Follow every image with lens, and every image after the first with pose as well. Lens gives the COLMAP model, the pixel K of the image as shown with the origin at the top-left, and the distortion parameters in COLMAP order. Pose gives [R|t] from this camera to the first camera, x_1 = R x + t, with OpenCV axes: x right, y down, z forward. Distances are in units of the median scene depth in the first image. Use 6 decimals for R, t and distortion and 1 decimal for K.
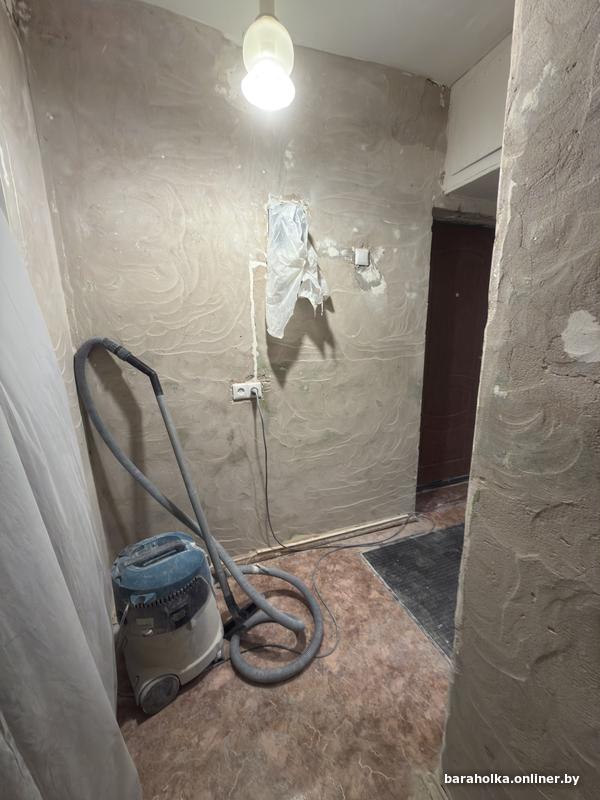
lens RADIAL K [[317.6, 0, 300.0], [0, 317.6, 400.0], [0, 0, 1]] dist [0.000178, -0.000330]
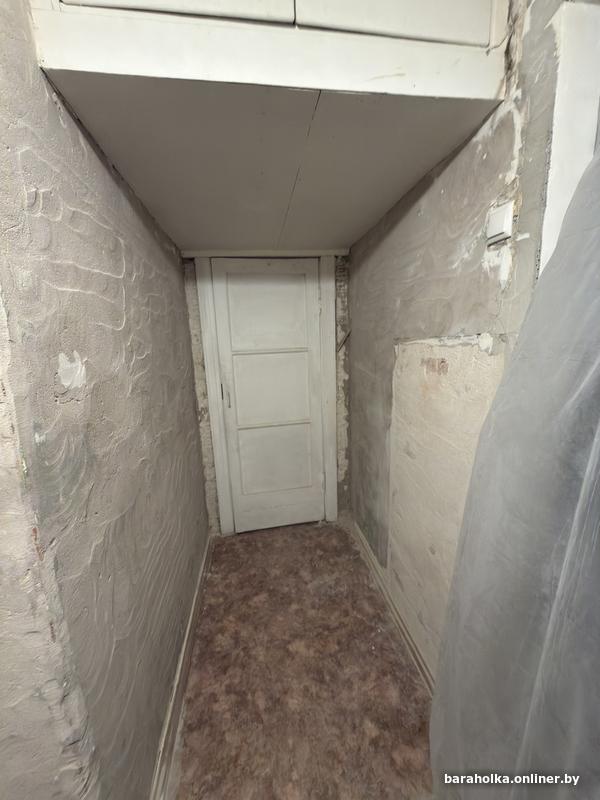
lens RADIAL K [[317.6, 0, 300.0], [0, 317.6, 400.0], [0, 0, 1]] dist [0.000178, -0.000330]
pose [[-0.979448, 0.024832, 0.200165, -0.108969], [0.103271, 0.914189, 0.391911, -0.151855], [-0.173256, 0.404527, -0.897964, 0.614350]]
